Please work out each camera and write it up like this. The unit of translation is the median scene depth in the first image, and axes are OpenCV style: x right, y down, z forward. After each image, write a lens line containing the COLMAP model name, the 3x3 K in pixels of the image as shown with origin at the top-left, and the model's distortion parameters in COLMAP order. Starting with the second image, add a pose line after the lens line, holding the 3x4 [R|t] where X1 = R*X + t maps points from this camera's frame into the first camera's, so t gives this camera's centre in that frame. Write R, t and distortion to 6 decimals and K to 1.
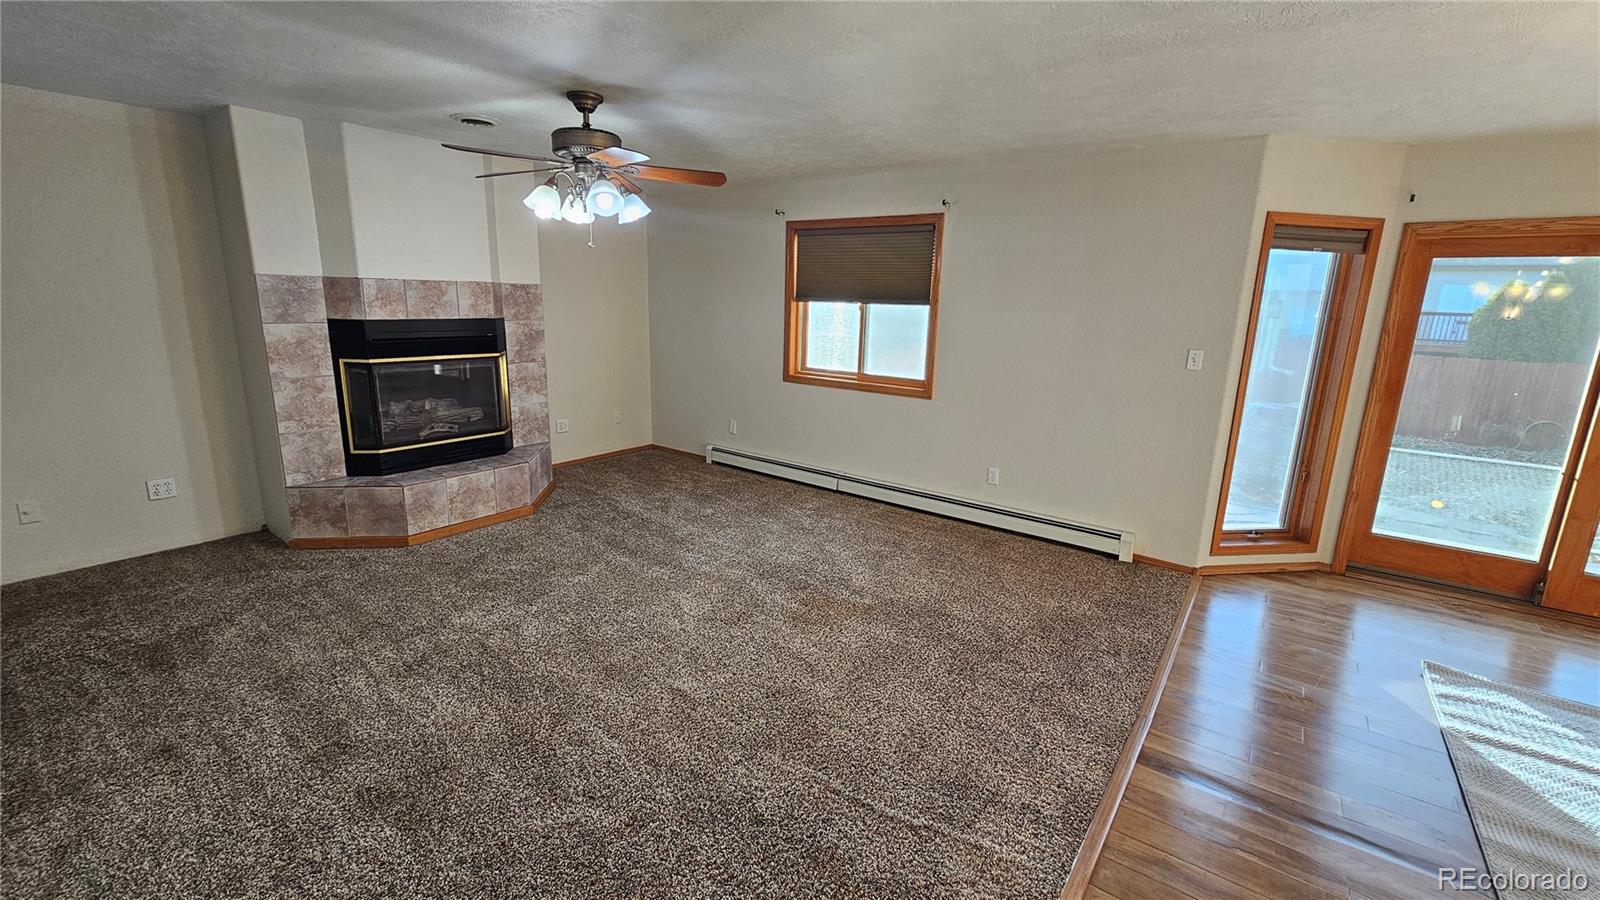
lens RADIAL K [[651.2, 0, 808.9], [0, 651.2, 443.5], [0, 0, 1]] dist [-0.001976, 0.000472]
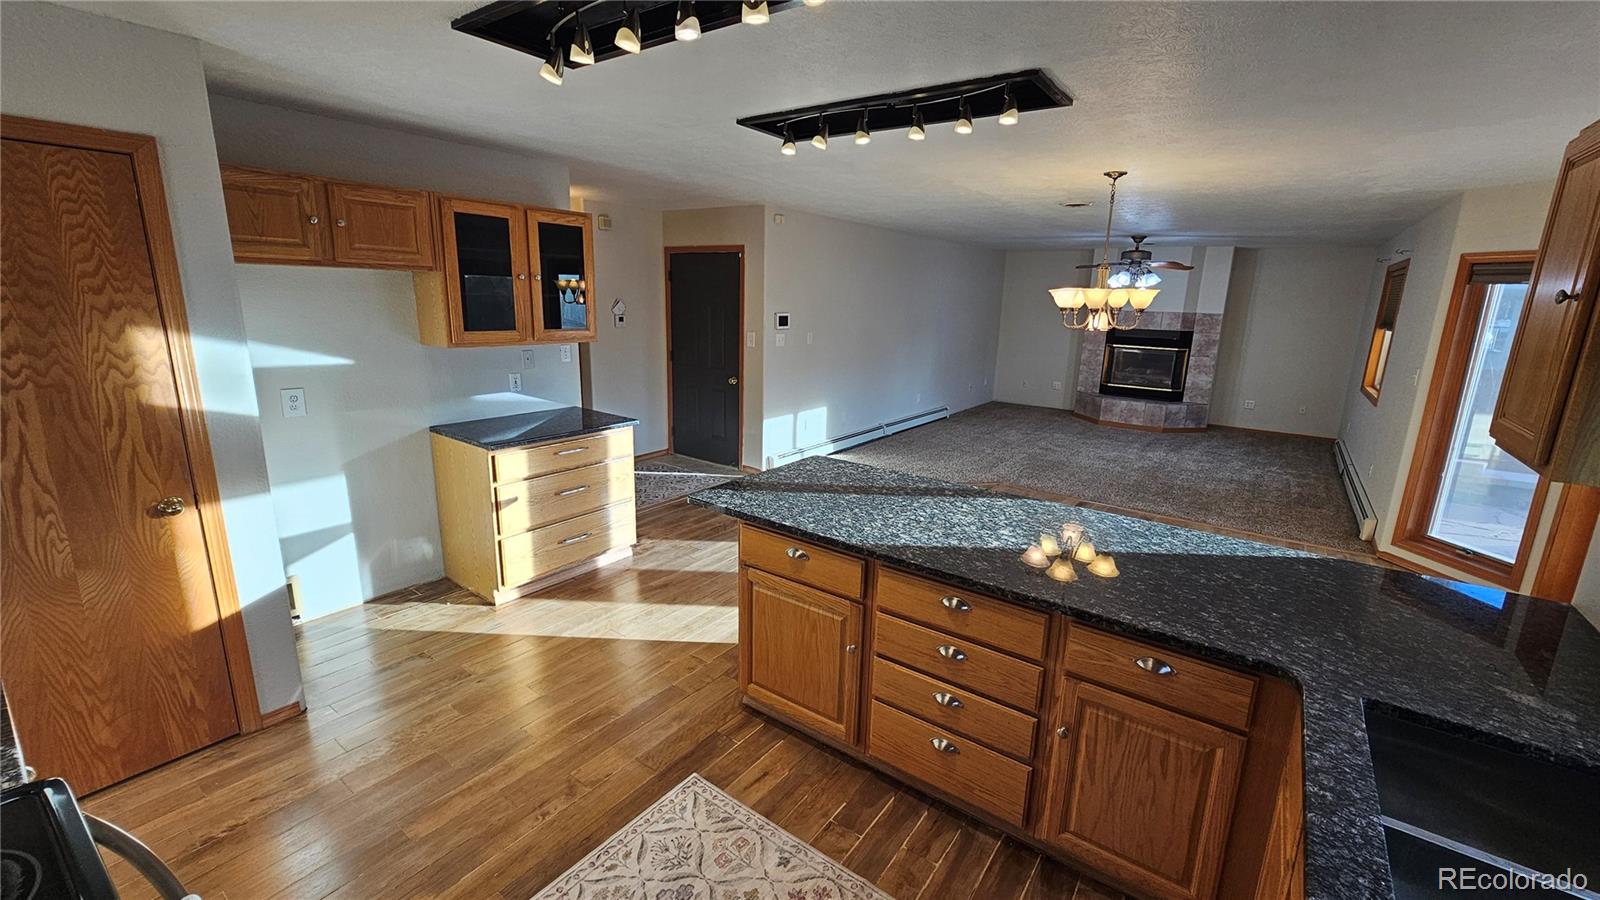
lens RADIAL K [[651.2, 0, 810.4], [0, 651.2, 442.2], [0, 0, 1]] dist [-0.001976, 0.000472]
pose [[0.013141, 0.196780, -0.980360, 1.676967], [-0.245066, 0.951176, 0.187637, 0.033848], [0.969417, 0.237787, 0.060723, -0.123577]]
